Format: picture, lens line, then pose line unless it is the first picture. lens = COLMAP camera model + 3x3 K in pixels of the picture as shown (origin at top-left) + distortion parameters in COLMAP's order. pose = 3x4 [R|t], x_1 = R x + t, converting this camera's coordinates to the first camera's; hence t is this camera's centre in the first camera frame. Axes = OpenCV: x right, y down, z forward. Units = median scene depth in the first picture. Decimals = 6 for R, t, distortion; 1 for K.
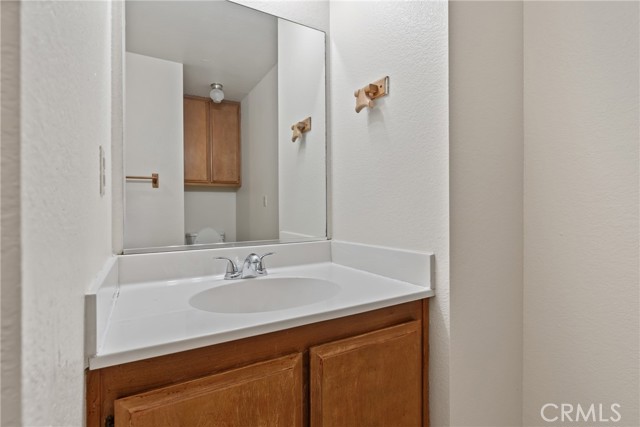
lens RADIAL K [[291.2, 0, 320.3], [0, 291.2, 213.3], [0, 0, 1]] dist [-0.002097, 0.001577]
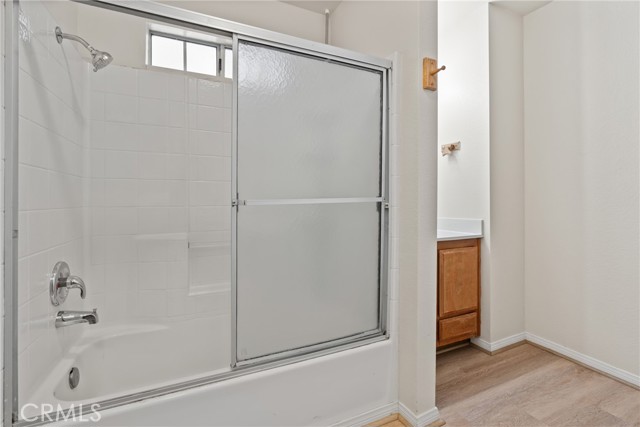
lens RADIAL K [[291.2, 0, 319.5], [0, 291.2, 208.8], [0, 0, 1]] dist [-0.002097, 0.001577]
pose [[0.996668, -0.005719, -0.081368, -0.784504], [0.005614, 0.999983, -0.001519, 0.047970], [0.081375, 0.001058, 0.996683, -1.557105]]
